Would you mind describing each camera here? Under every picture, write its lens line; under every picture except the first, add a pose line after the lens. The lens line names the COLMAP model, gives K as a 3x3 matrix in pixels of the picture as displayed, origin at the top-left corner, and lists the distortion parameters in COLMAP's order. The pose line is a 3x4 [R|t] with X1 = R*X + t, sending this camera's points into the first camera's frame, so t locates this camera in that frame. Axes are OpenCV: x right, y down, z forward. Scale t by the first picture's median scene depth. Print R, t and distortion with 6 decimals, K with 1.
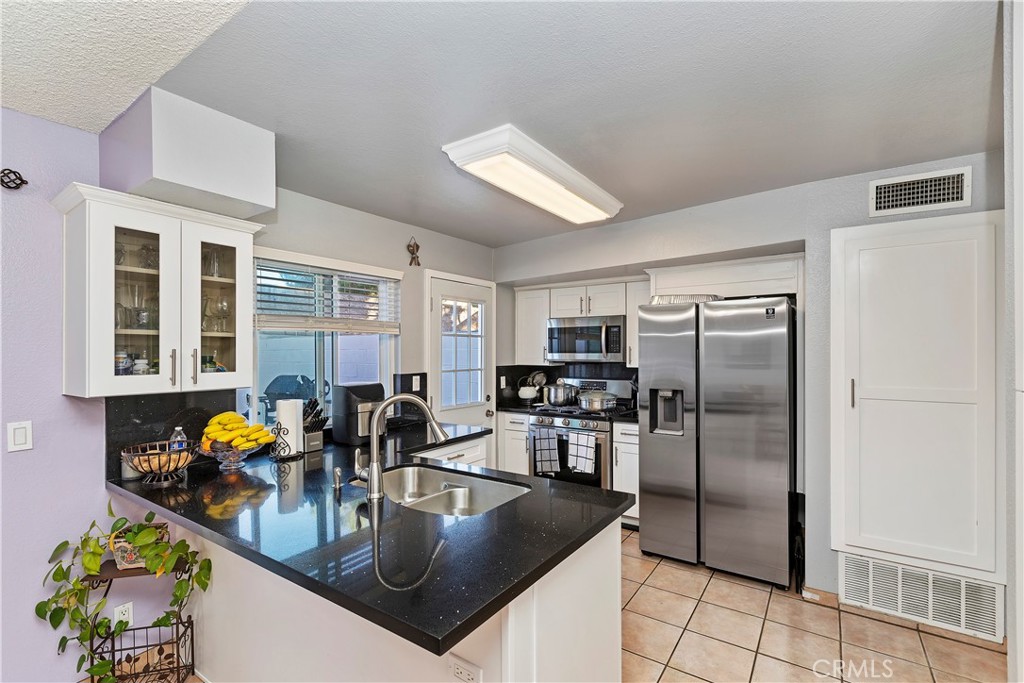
lens RADIAL K [[471.1, 0, 511.0], [0, 471.1, 346.7], [0, 0, 1]] dist [0.037594, 0.000005]
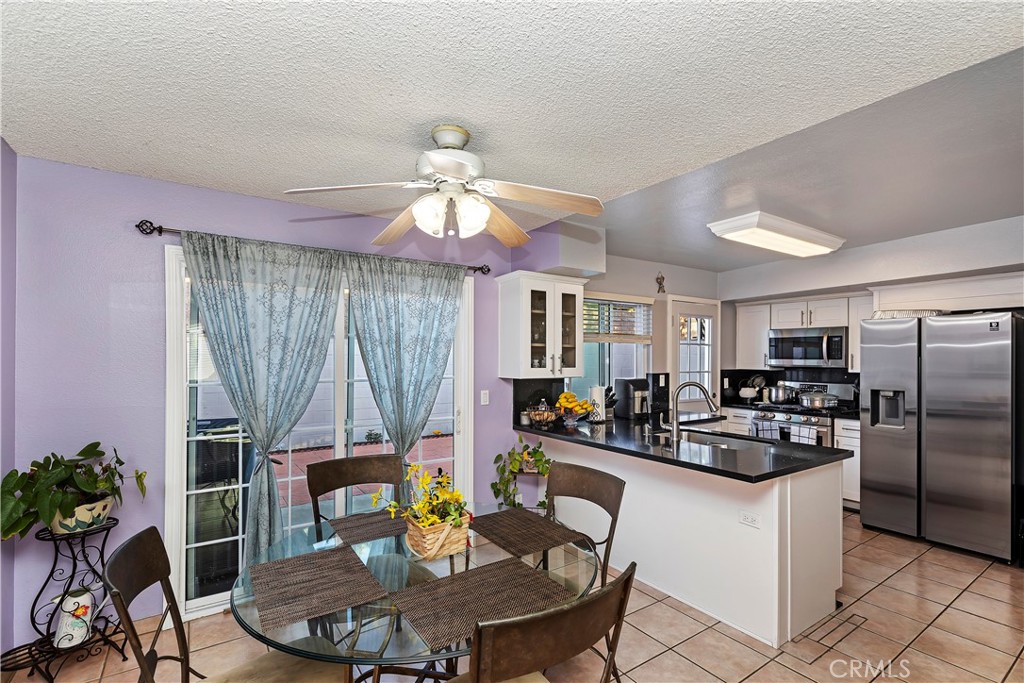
lens RADIAL K [[473.3, 0, 516.3], [0, 473.3, 352.6], [0, 0, 1]] dist [0.001526, 0.000251]
pose [[0.932753, 0.004820, -0.360483, -0.098154], [-0.004640, 0.999988, 0.001363, -0.001669], [0.360486, 0.000401, 0.932765, -0.385191]]
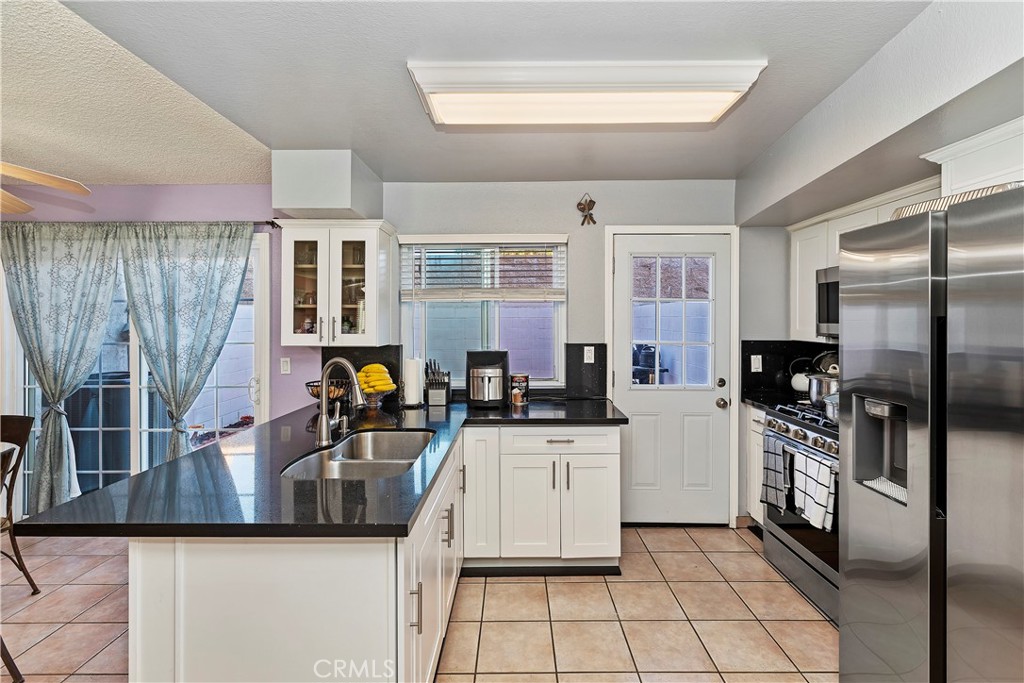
lens RADIAL K [[469.5, 0, 511.8], [0, 469.5, 319.8], [0, 0, 1]] dist [0.010085, 0.000048]
pose [[0.559025, 0.003566, -0.829143, 0.441303], [0.004902, 0.999959, 0.007606, 0.002825], [0.829136, -0.008316, 0.558985, 0.359021]]
